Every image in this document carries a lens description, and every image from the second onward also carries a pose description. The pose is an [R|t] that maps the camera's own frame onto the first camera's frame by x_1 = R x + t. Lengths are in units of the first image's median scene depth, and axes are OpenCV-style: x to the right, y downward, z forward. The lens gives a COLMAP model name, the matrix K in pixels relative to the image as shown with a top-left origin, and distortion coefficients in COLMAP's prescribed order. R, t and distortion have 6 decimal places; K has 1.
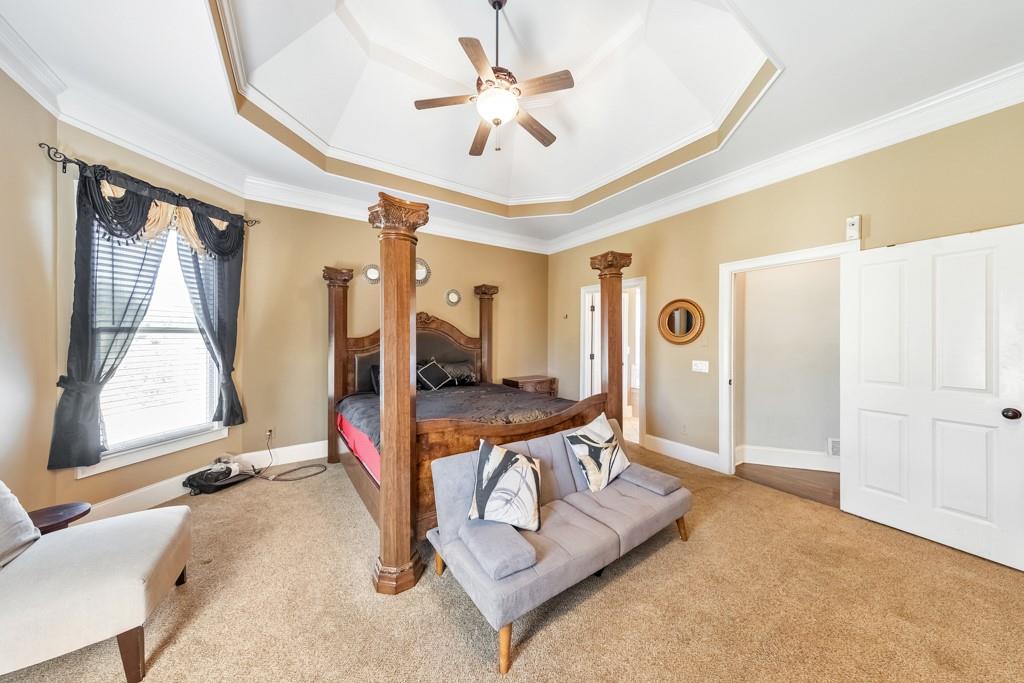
lens RADIAL K [[327.5, 0, 518.4], [0, 327.5, 337.4], [0, 0, 1]] dist [0.000164, 0.000005]
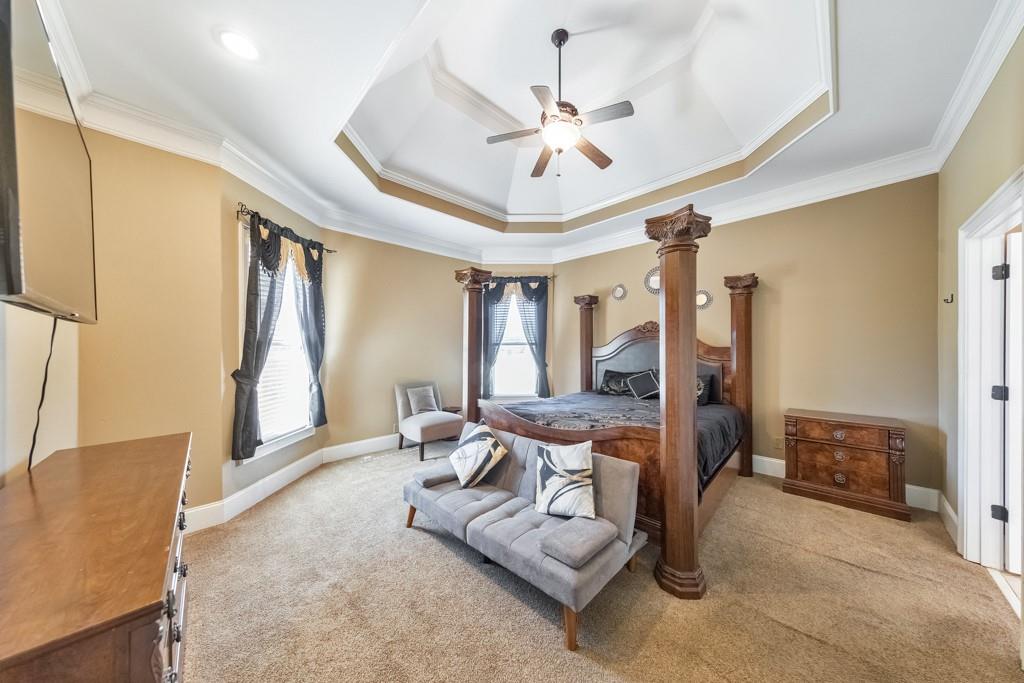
lens RADIAL K [[327.5, 0, 515.0], [0, 327.5, 346.8], [0, 0, 1]] dist [0.000164, 0.000005]
pose [[0.169632, -0.004357, -0.985498, 0.908940], [0.002075, 0.999990, -0.004064, 0.004437], [0.985505, -0.001356, 0.169639, 0.616758]]
